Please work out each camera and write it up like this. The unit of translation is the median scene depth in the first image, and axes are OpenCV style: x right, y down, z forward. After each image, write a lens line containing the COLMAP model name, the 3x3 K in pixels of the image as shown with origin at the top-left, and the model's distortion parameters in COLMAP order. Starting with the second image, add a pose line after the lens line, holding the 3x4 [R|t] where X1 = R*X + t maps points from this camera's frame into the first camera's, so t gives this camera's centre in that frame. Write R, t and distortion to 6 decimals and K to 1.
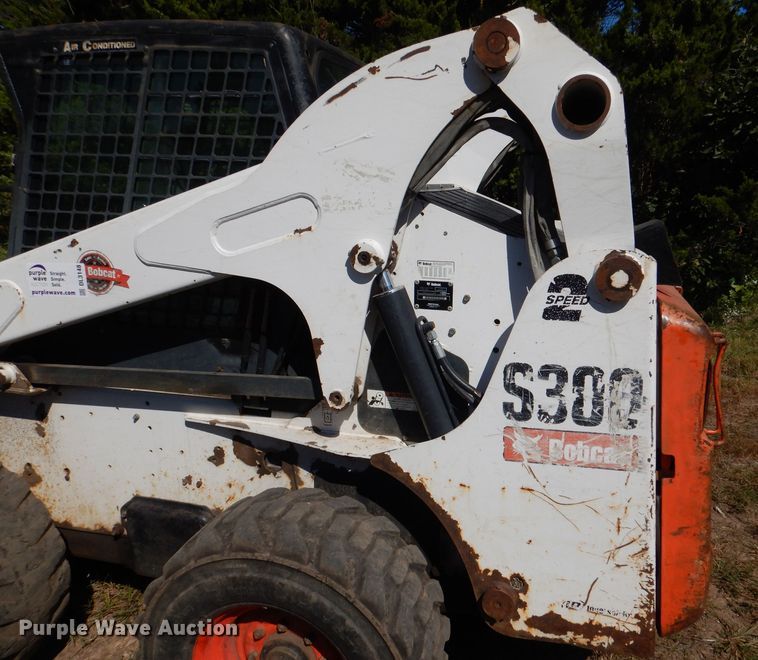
lens RADIAL K [[628.1, 0, 439.6], [0, 628.1, 325.5], [0, 0, 1]] dist [0.023183, -0.017524]
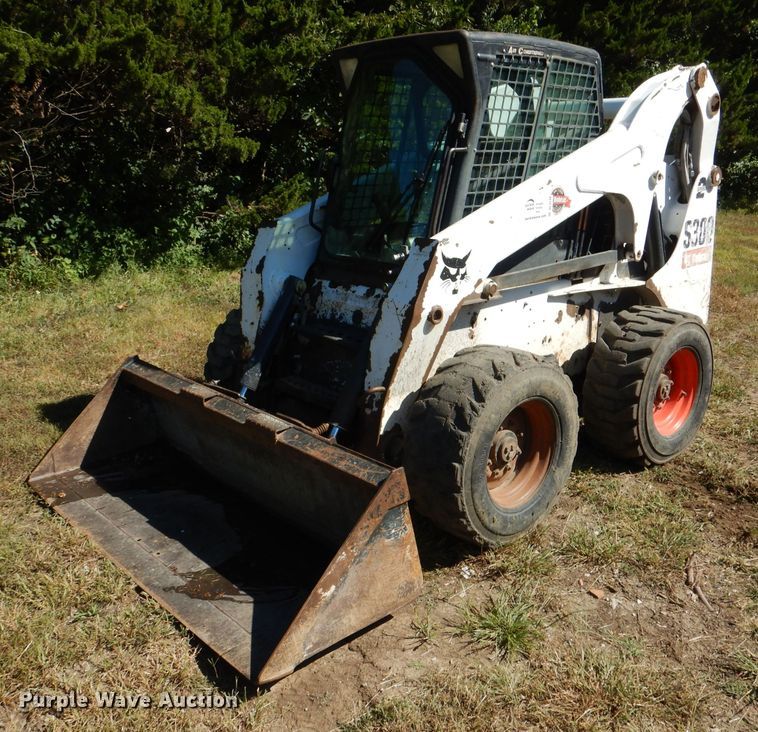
lens RADIAL K [[785.5, 0, 367.0], [0, 785.5, 346.7], [0, 0, 1]] dist [0.024491, -0.019412]
pose [[0.584900, -0.218495, 0.781122, -2.587149], [0.195463, 0.972622, 0.125699, -0.072366], [-0.787201, 0.079159, 0.611594, 0.216695]]
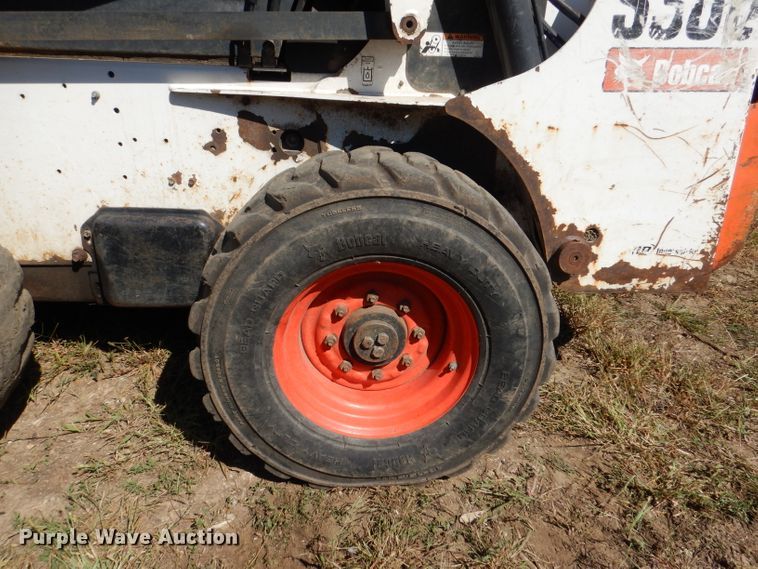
lens RADIAL K [[540.1, 0, 374.6], [0, 540.1, 282.0], [0, 0, 1]] dist [0.009870, 0.000997]
pose [[0.958648, -0.098753, 0.266913, -0.428638], [0.045212, 0.978802, 0.199754, 0.301265], [-0.280981, -0.179426, 0.942792, 0.302298]]
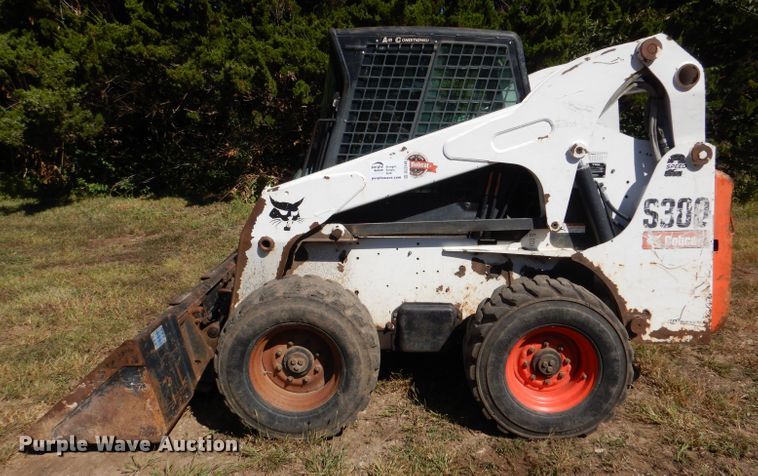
lens RADIAL K [[570.3, 0, 392.4], [0, 570.3, 223.7], [0, 0, 1]] dist [0.007608, -0.000516]
pose [[0.973783, -0.050817, 0.221730, -1.039463], [0.061589, 0.997220, -0.041938, 0.155028], [-0.218982, 0.054494, 0.974206, -0.585605]]
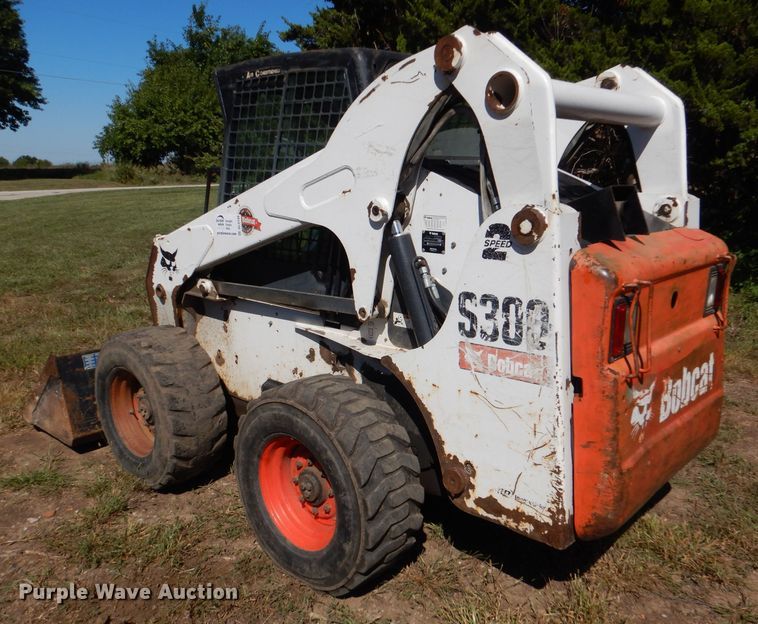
lens RADIAL K [[676.2, 0, 390.3], [0, 676.2, 325.4], [0, 0, 1]] dist [0.005240, 0.004809]
pose [[0.870923, 0.097352, -0.481680, 0.624191], [-0.097968, 0.994902, 0.023943, 0.103203], [0.481555, 0.026336, 0.876020, -0.291416]]
